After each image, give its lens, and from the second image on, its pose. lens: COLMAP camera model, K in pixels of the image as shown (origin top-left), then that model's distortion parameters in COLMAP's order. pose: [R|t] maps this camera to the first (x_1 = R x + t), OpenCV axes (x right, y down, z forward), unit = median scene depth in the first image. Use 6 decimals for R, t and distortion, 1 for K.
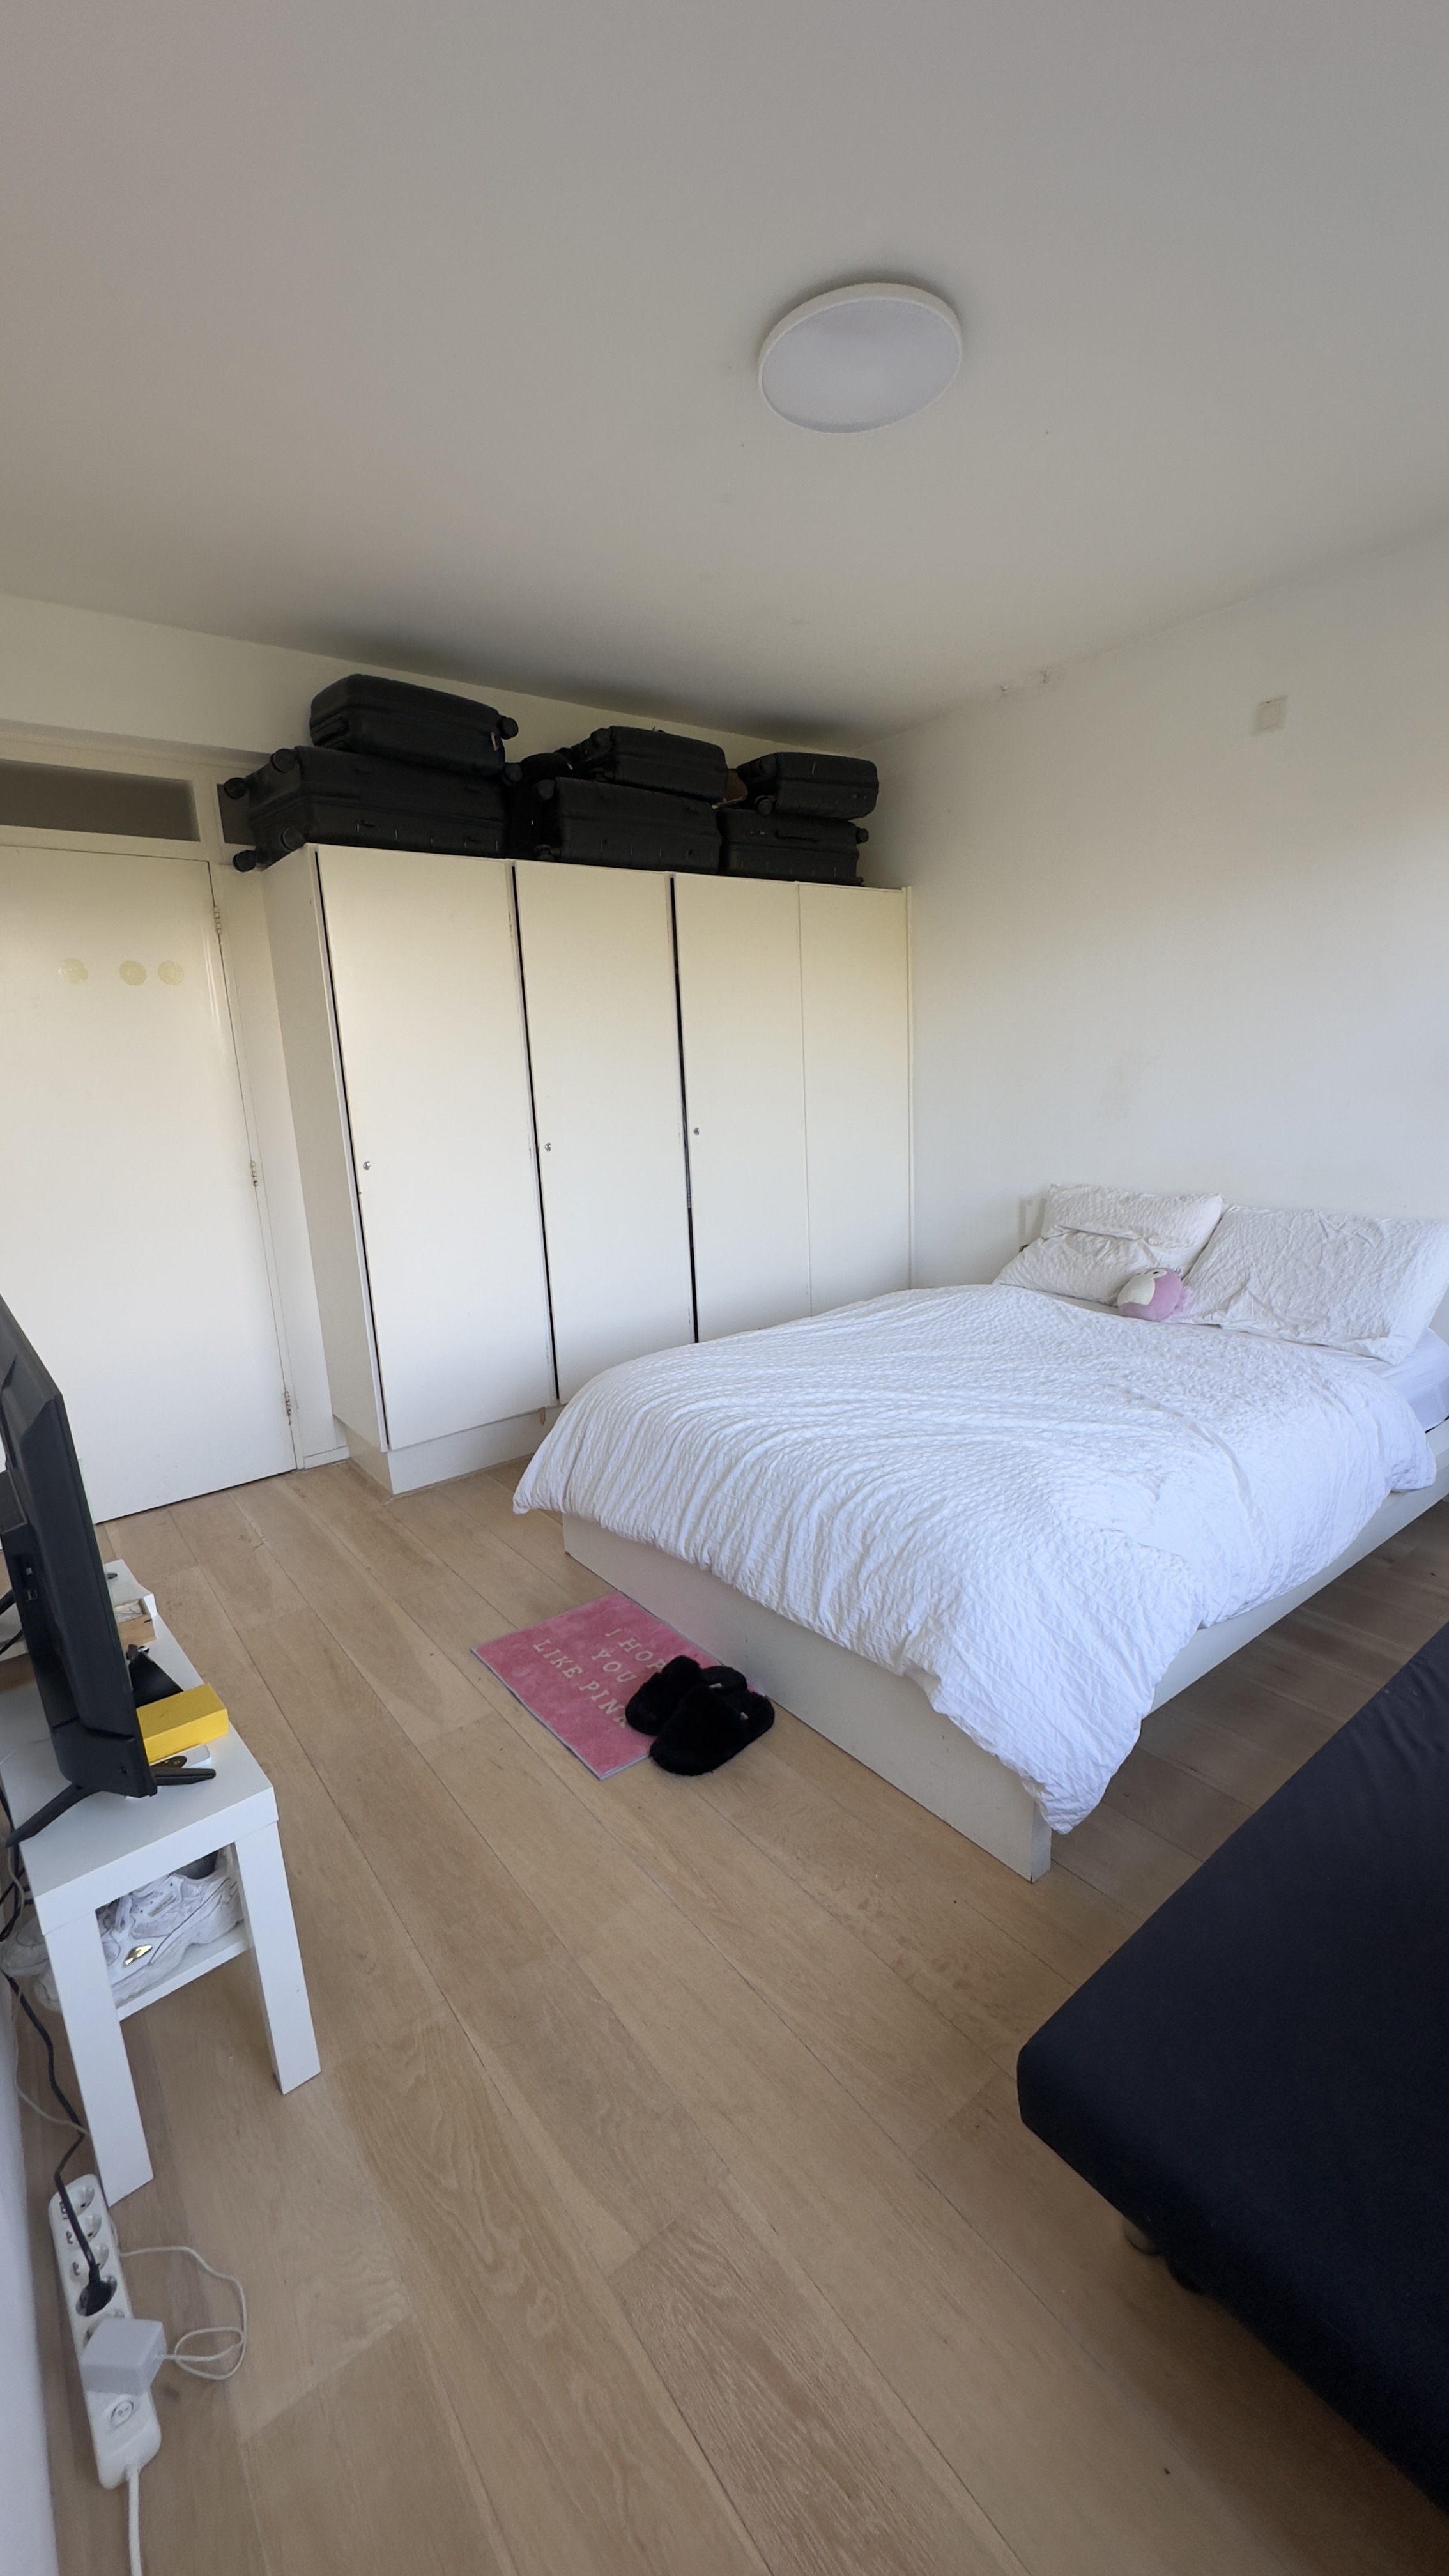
lens RADIAL K [[1026.7, 0, 724.5], [0, 1026.7, 1288.0], [0, 0, 1]] dist [0.000013, 0.000026]
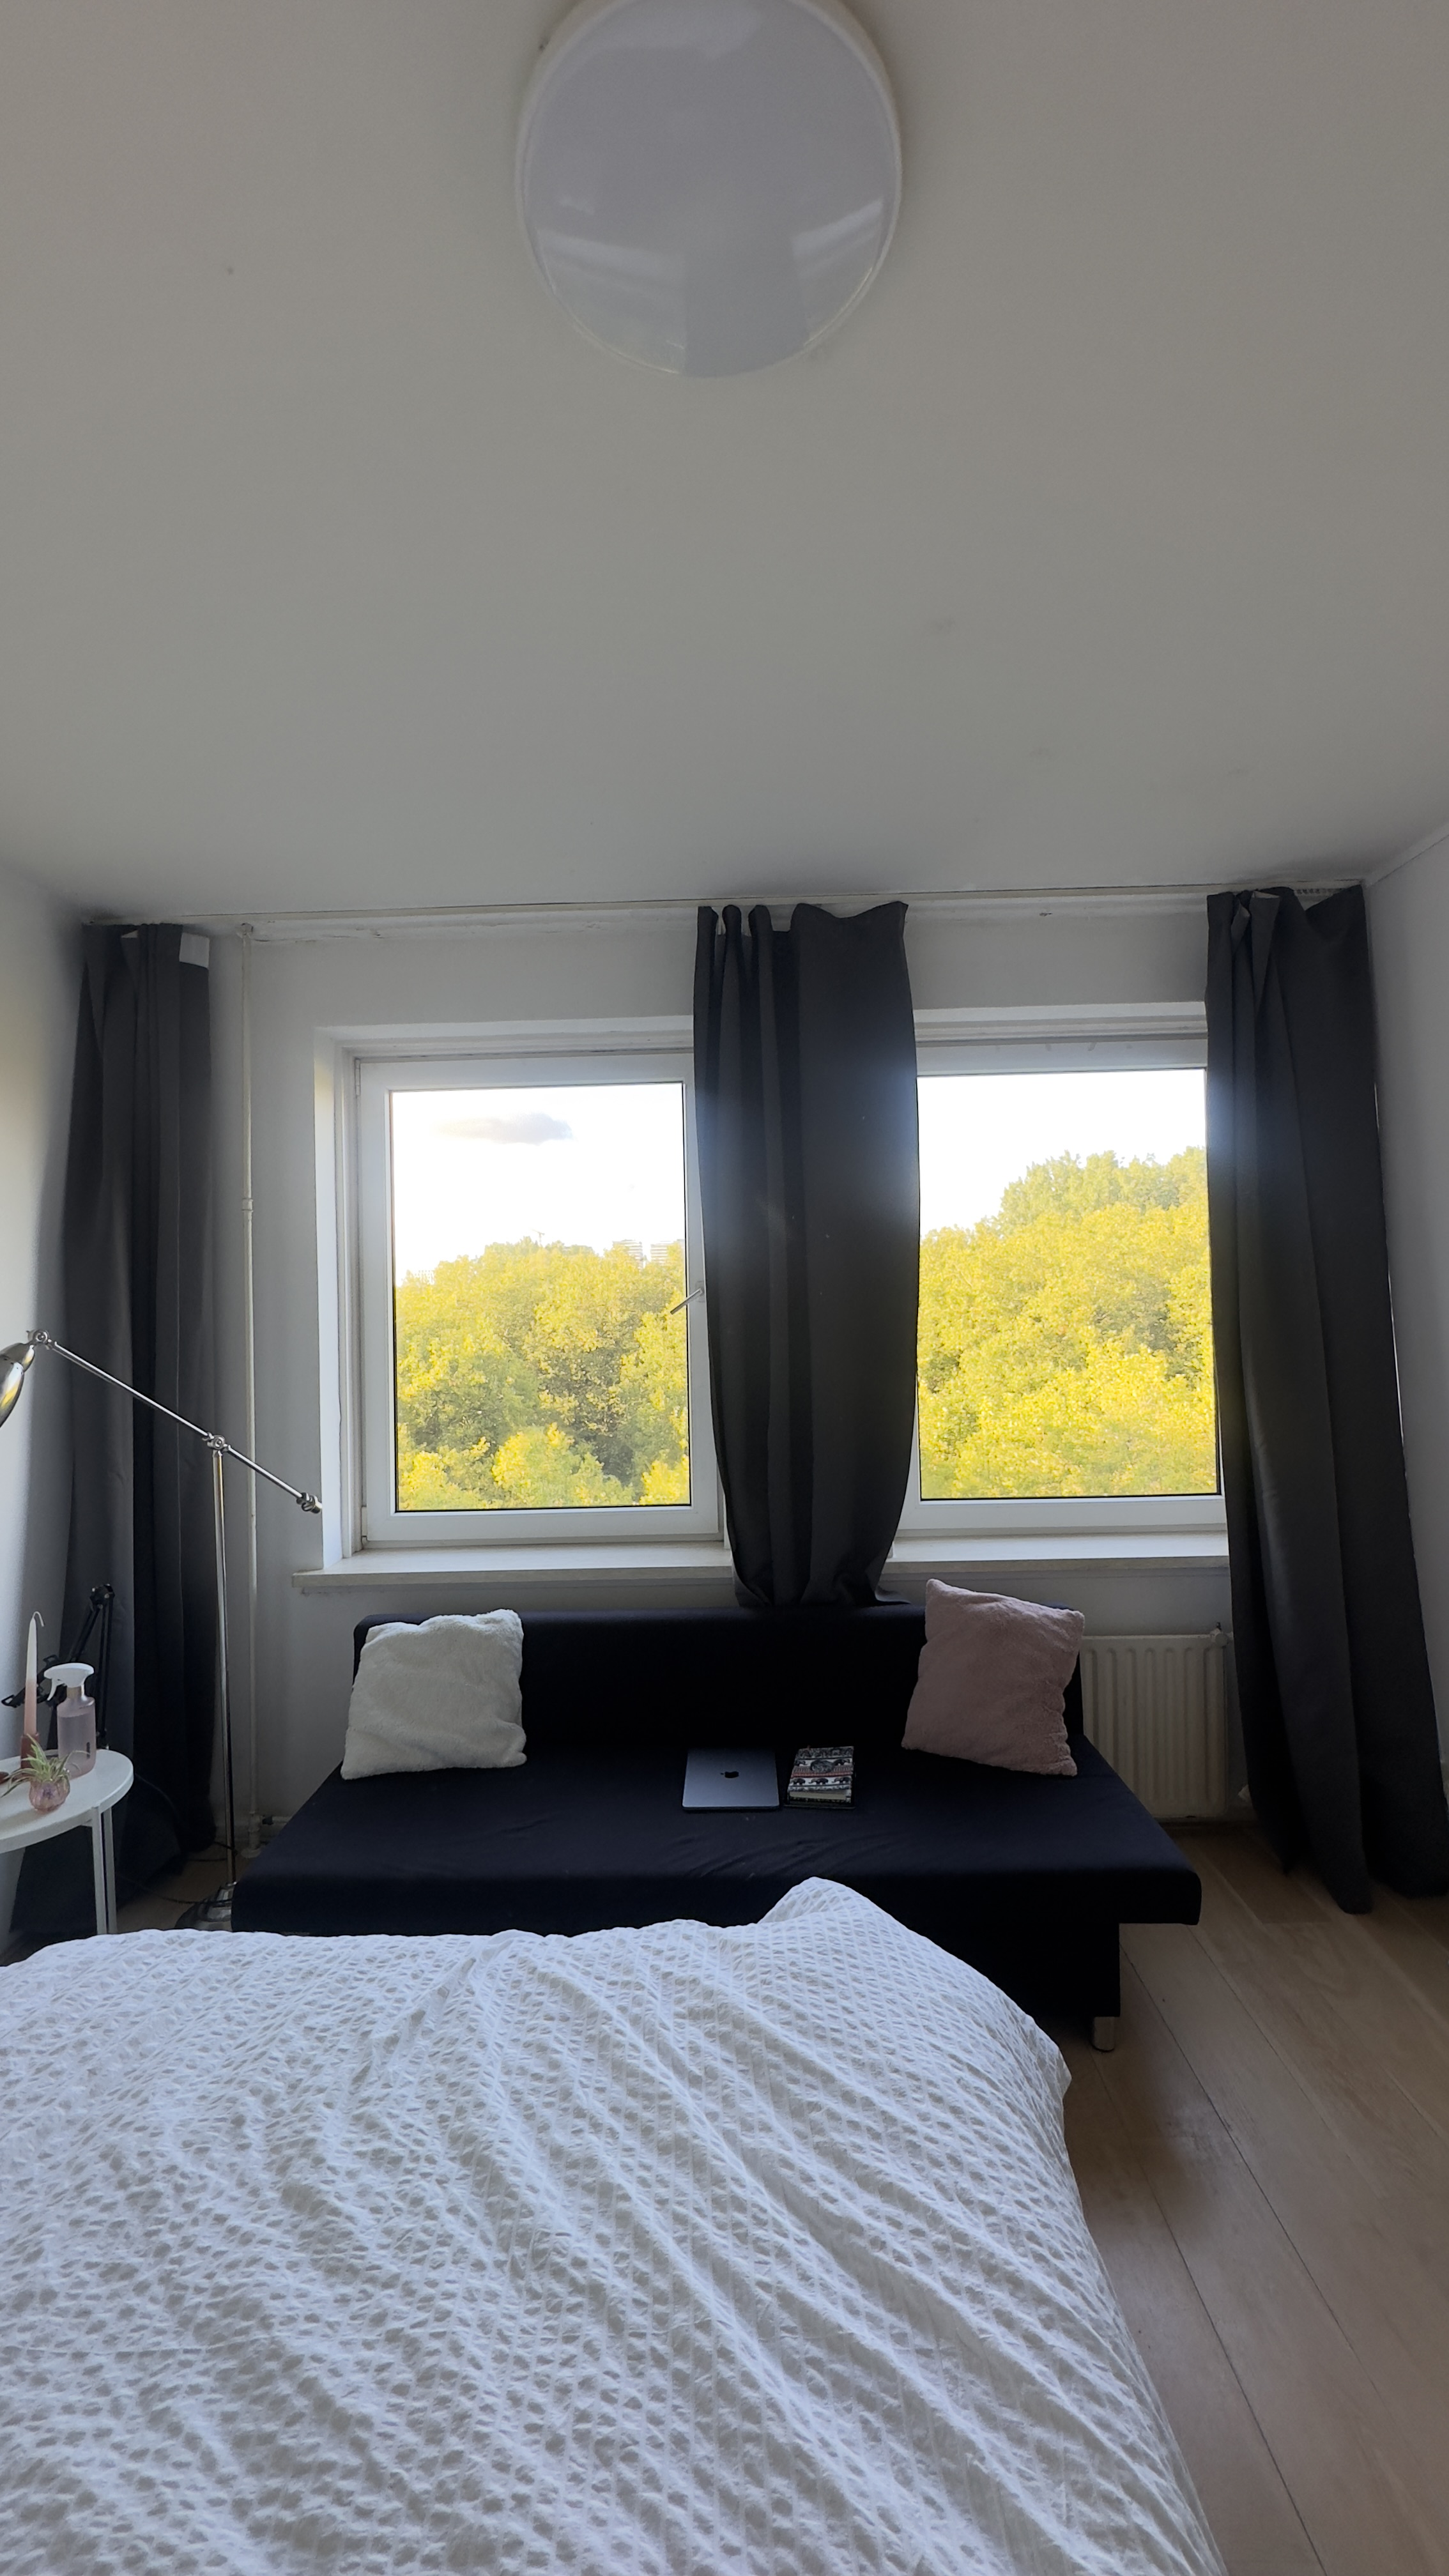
lens RADIAL K [[1026.7, 0, 724.5], [0, 1026.7, 1288.0], [0, 0, 1]] dist [0.000013, 0.000026]
pose [[-0.780326, 0.070457, 0.621392, -0.099887], [0.190069, 0.973349, 0.128318, -0.269838], [-0.595790, 0.218237, -0.772921, 0.967367]]
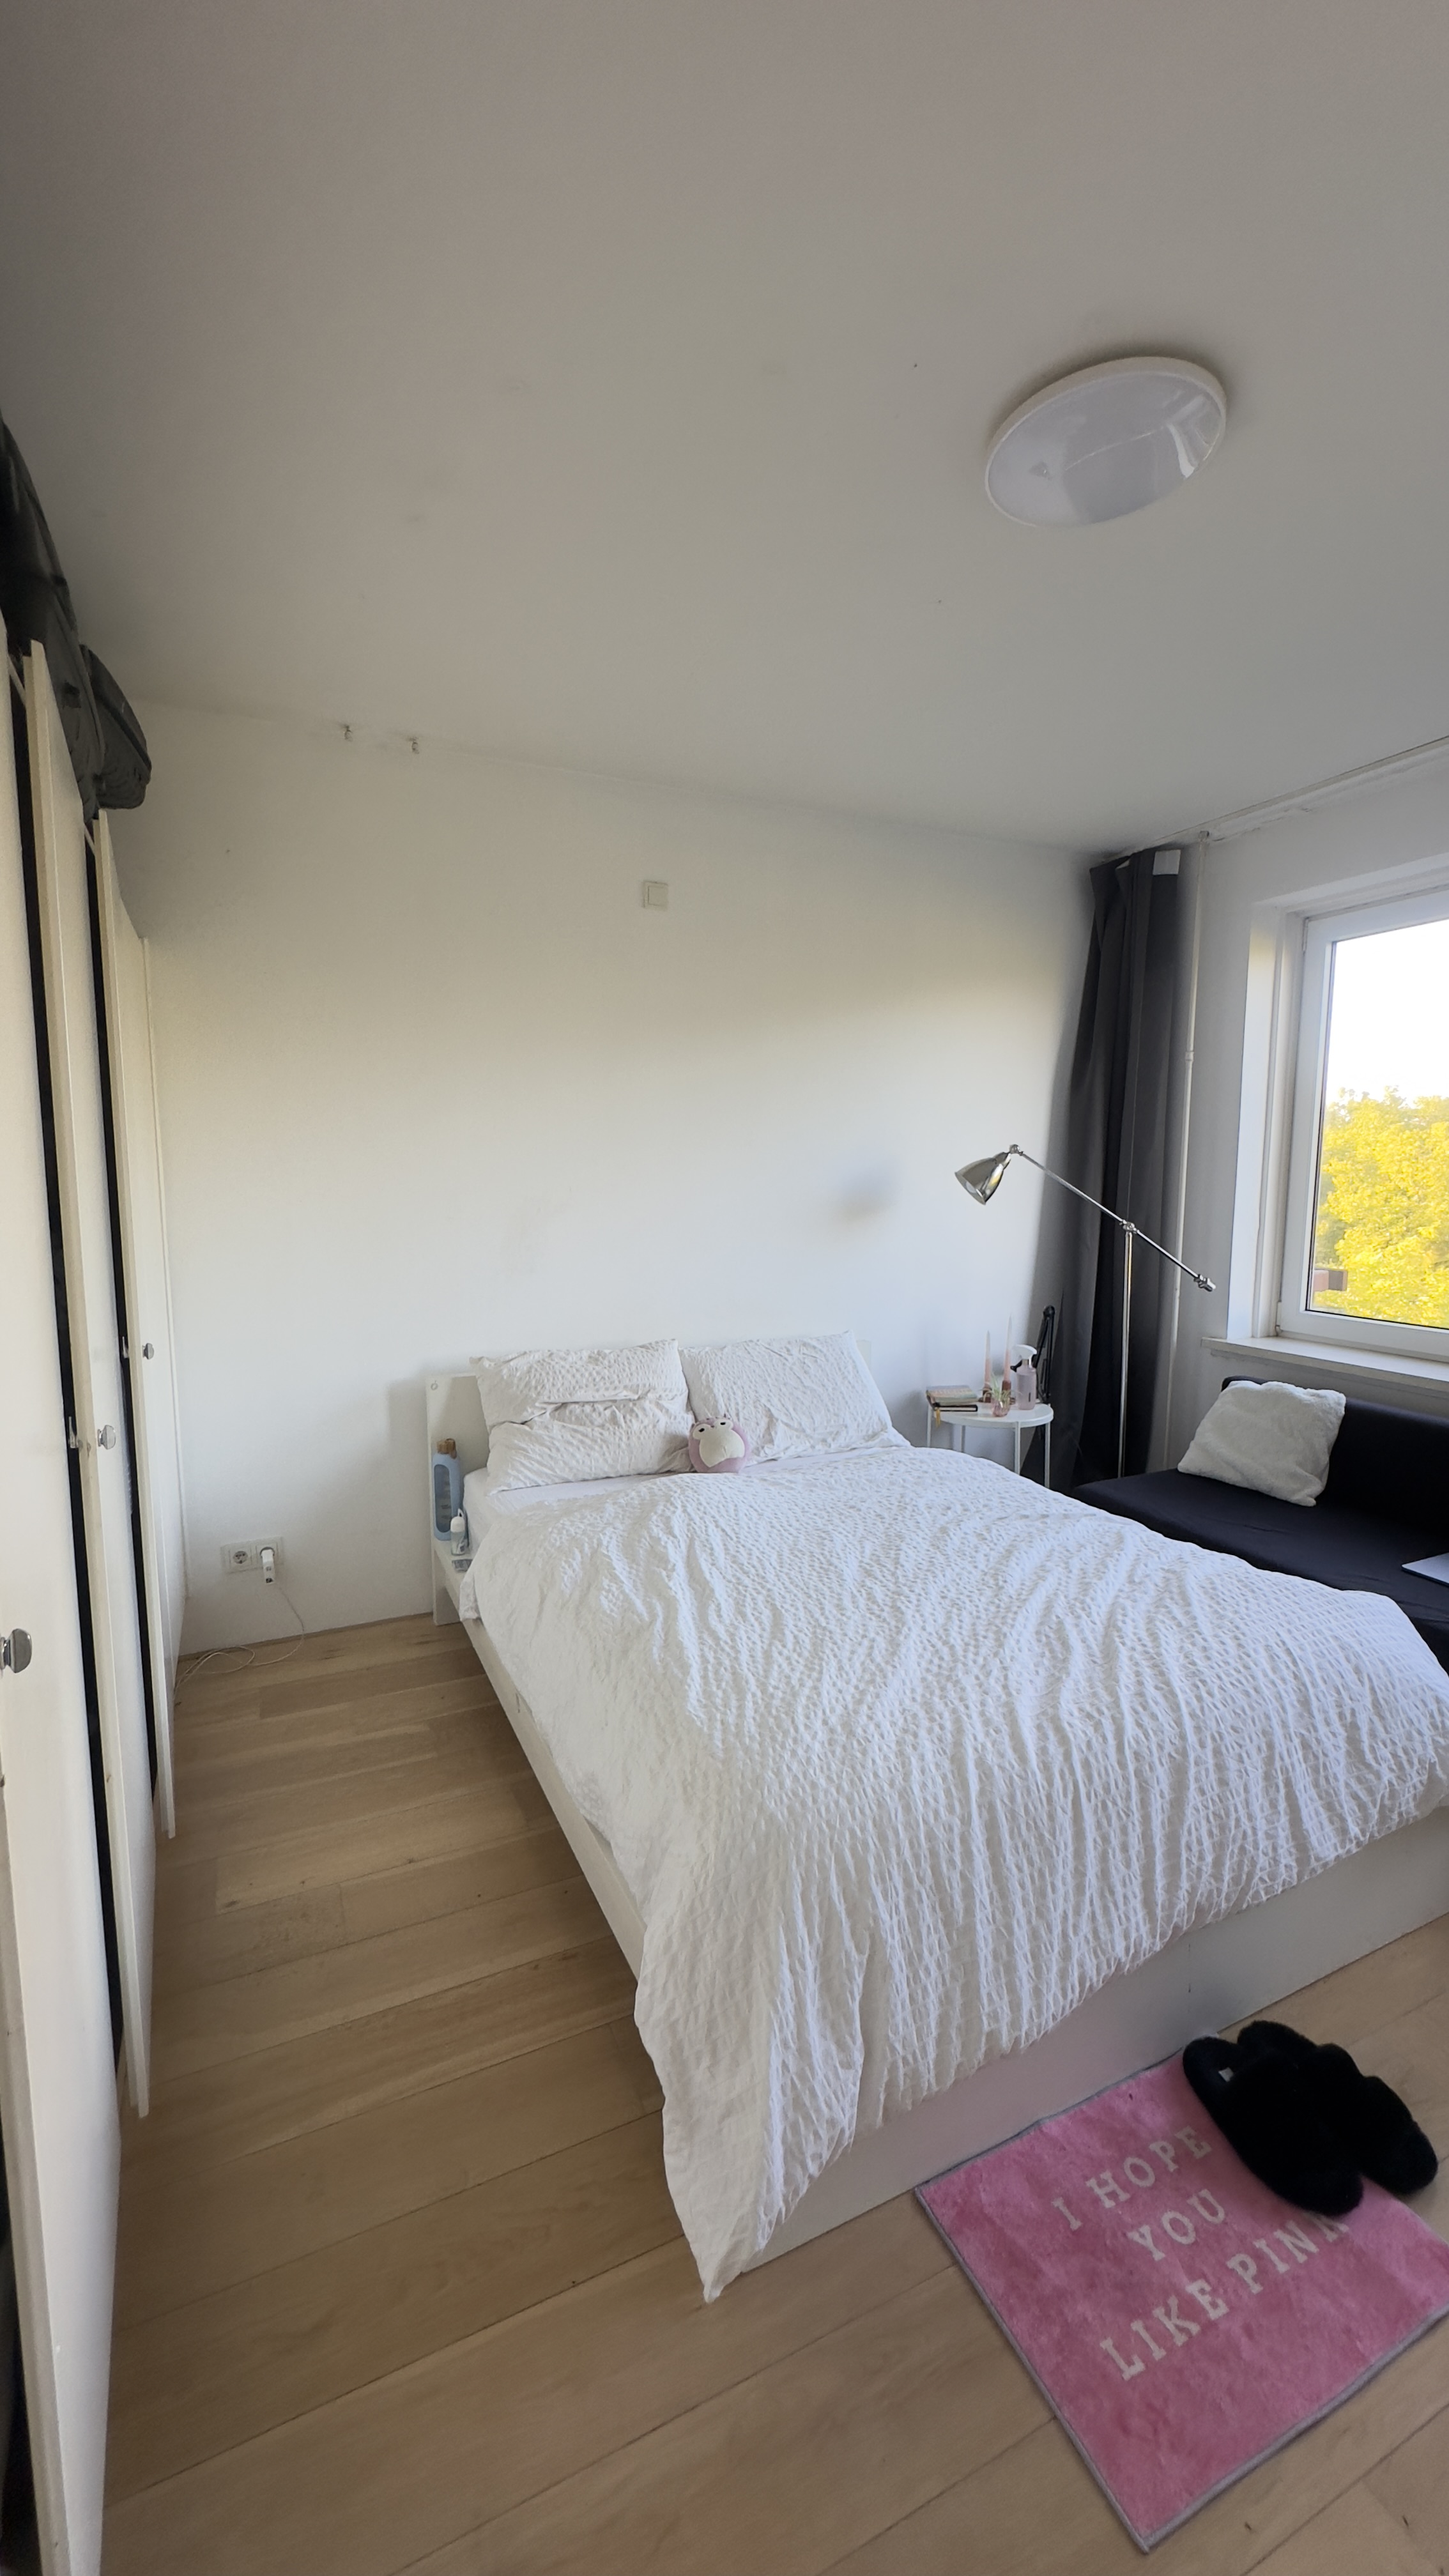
lens RADIAL K [[1026.7, 0, 724.5], [0, 1026.7, 1288.0], [0, 0, 1]] dist [0.000013, 0.000026]
pose [[0.211462, -0.074422, 0.974549, -0.544337], [0.200234, 0.979247, 0.031333, -0.179492], [-0.956656, 0.188512, 0.221976, 0.793334]]
